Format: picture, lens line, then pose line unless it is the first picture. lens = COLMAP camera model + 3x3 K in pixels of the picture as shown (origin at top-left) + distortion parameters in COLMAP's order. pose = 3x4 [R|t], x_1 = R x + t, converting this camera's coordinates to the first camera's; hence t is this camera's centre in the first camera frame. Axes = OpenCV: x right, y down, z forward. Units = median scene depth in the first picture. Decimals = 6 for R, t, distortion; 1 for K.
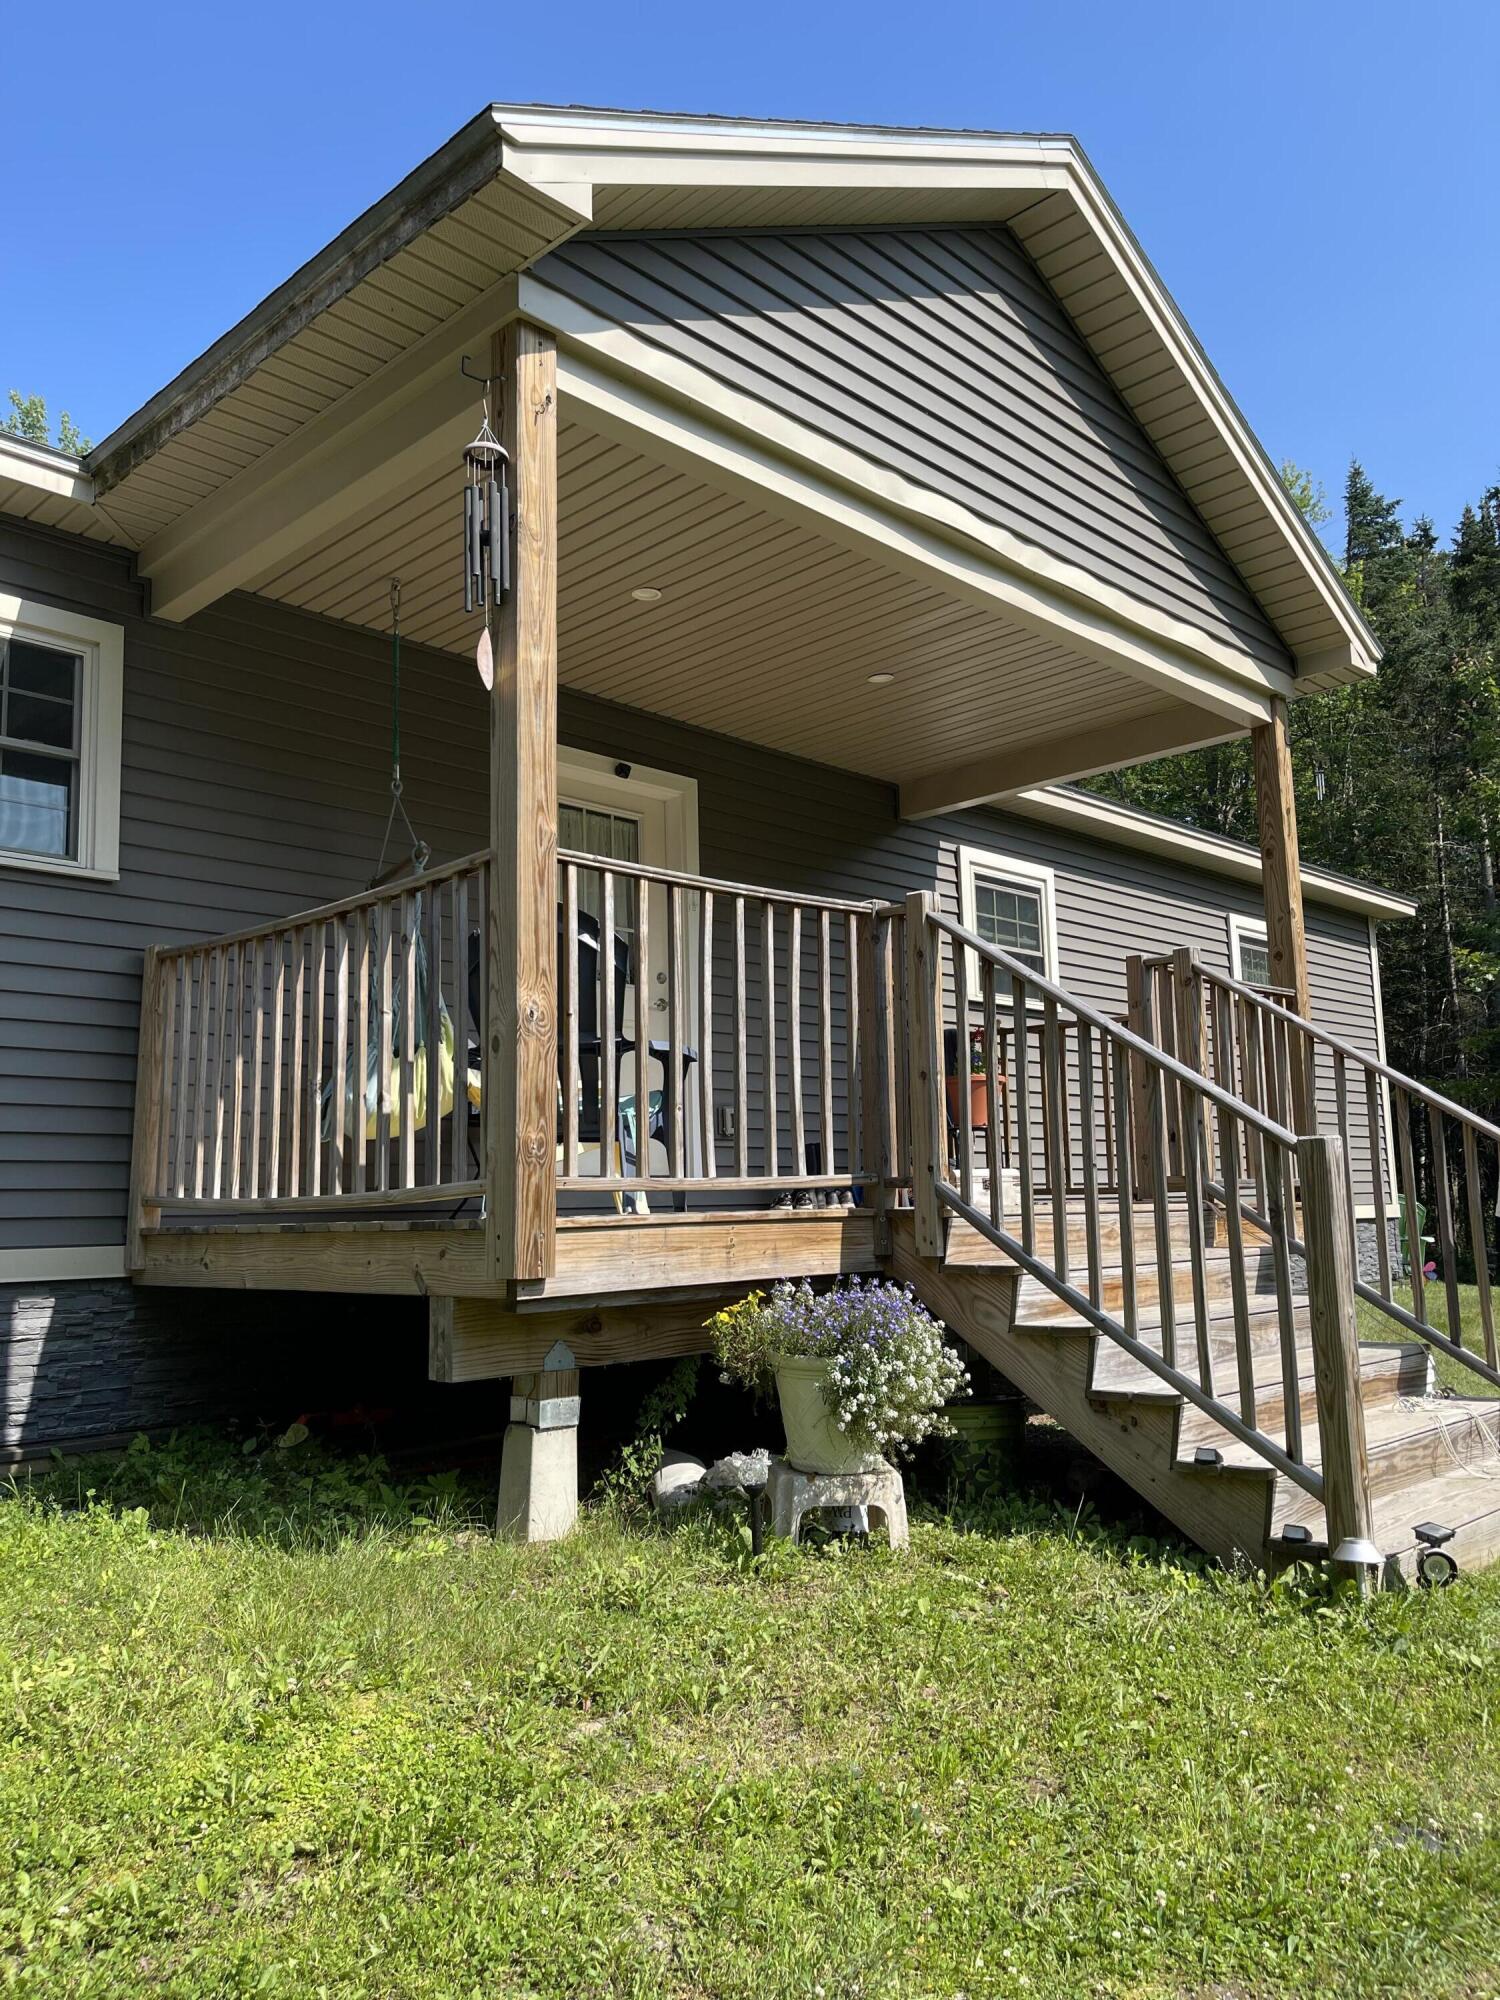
lens RADIAL K [[1519.9, 0, 749.1], [0, 1519.9, 1037.6], [0, 0, 1]] dist [0.001726, -0.003876]
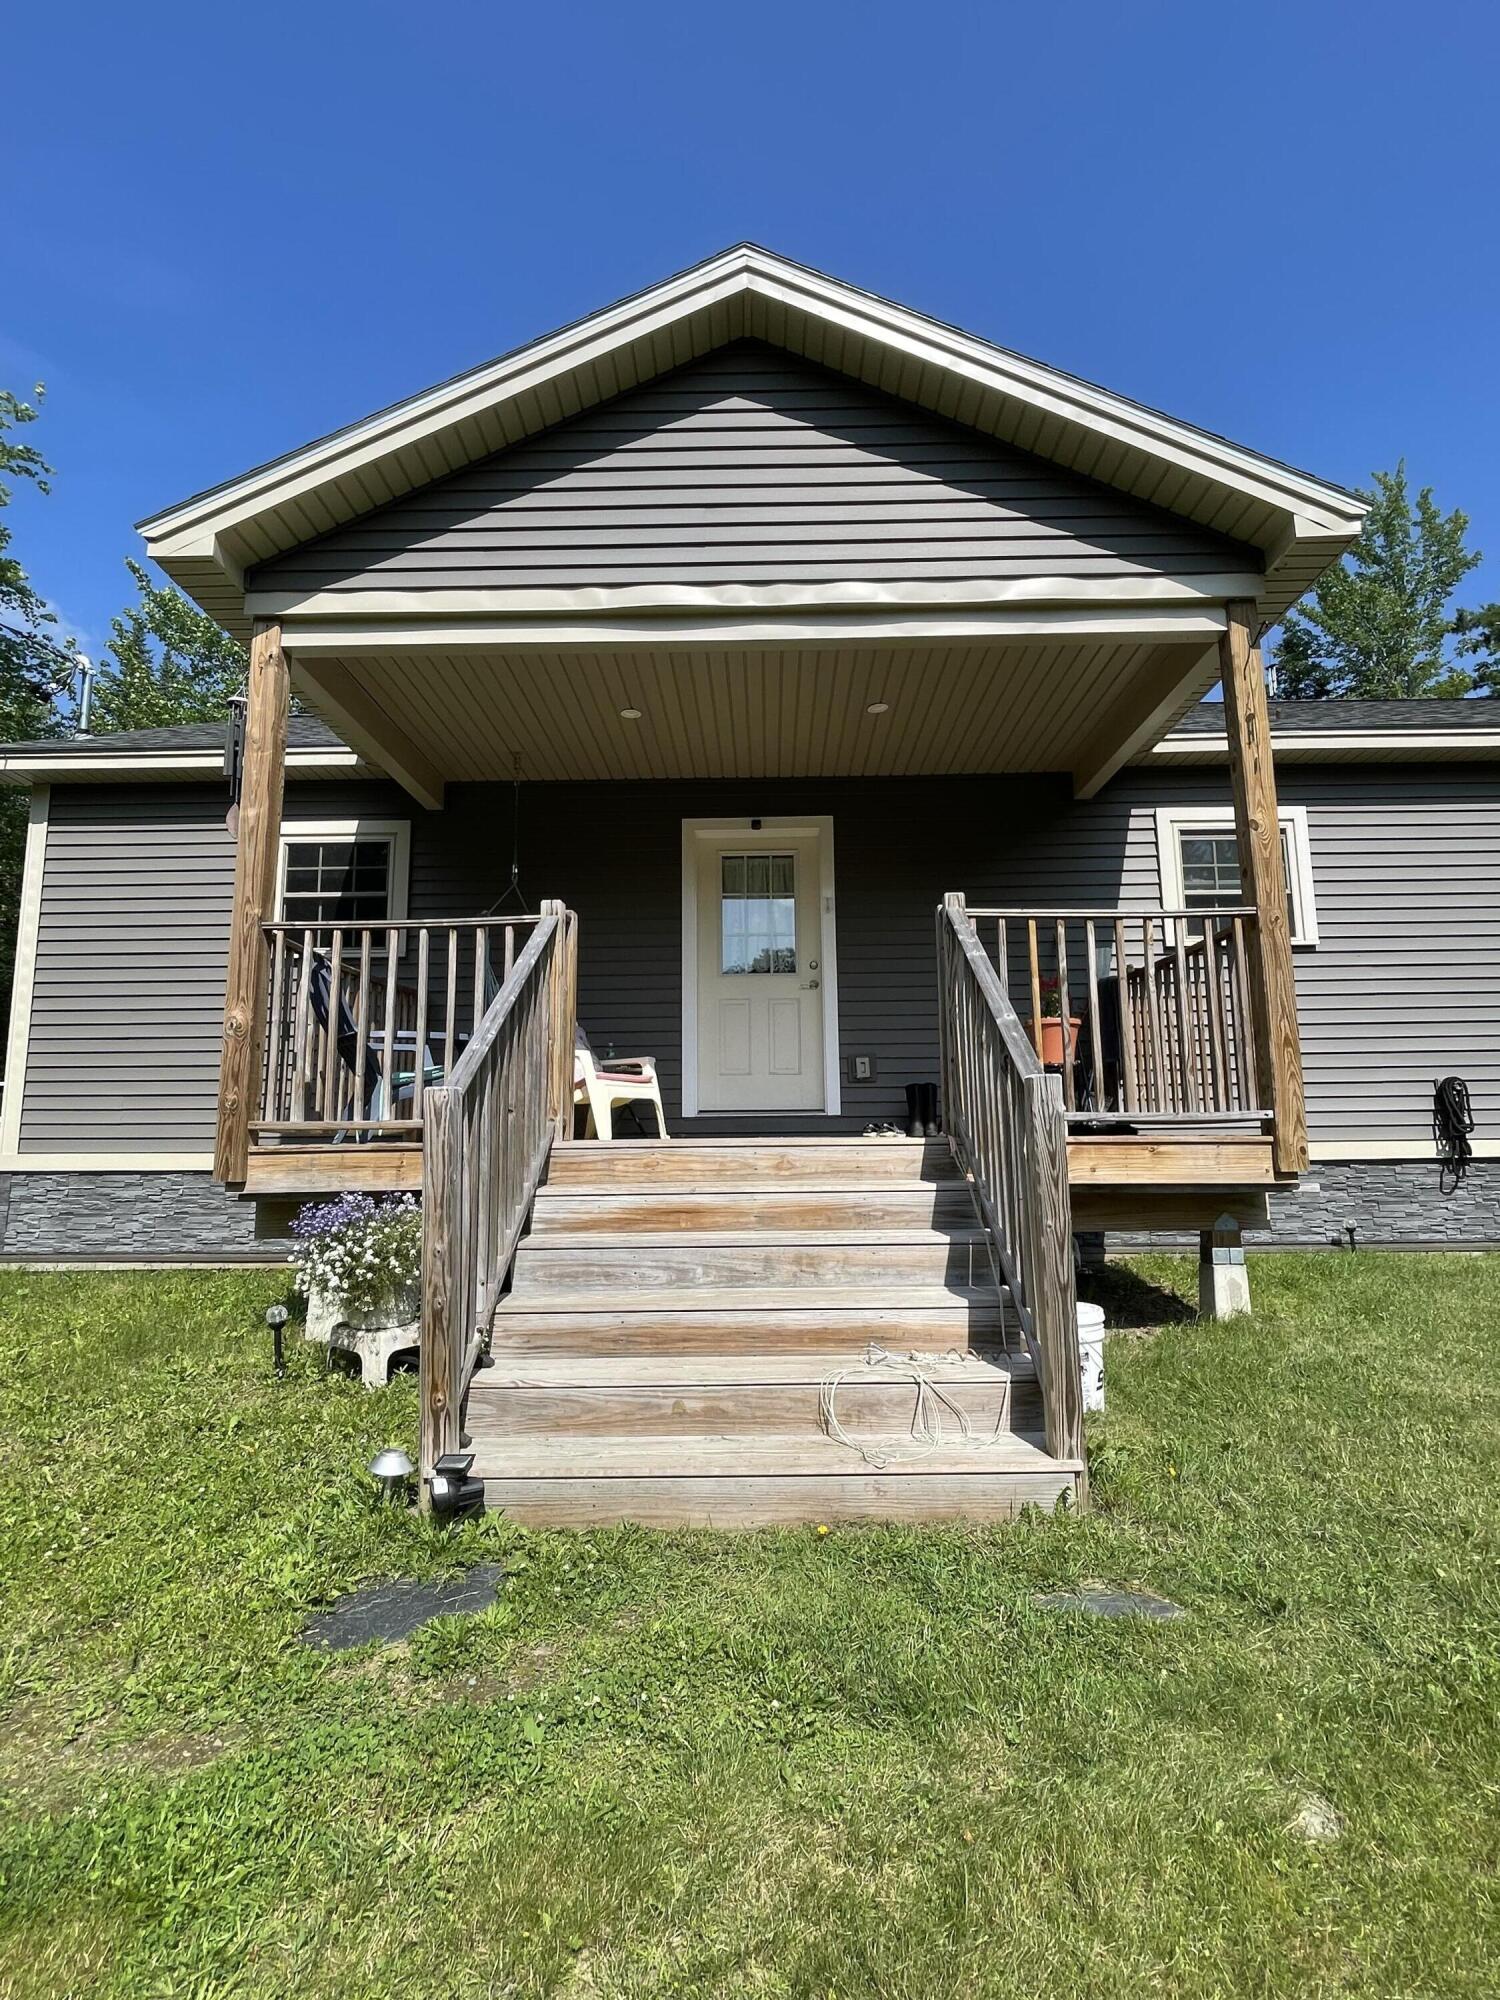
lens RADIAL K [[1004.0, 0, 750.0], [0, 1004.0, 1000.0], [0, 0, 1]] dist [-0.014395, -0.000172]
pose [[0.691565, -0.090657, -0.716602, 0.746858], [0.081575, 0.995548, -0.047221, 0.039570], [0.717693, -0.025801, 0.695882, 0.454075]]
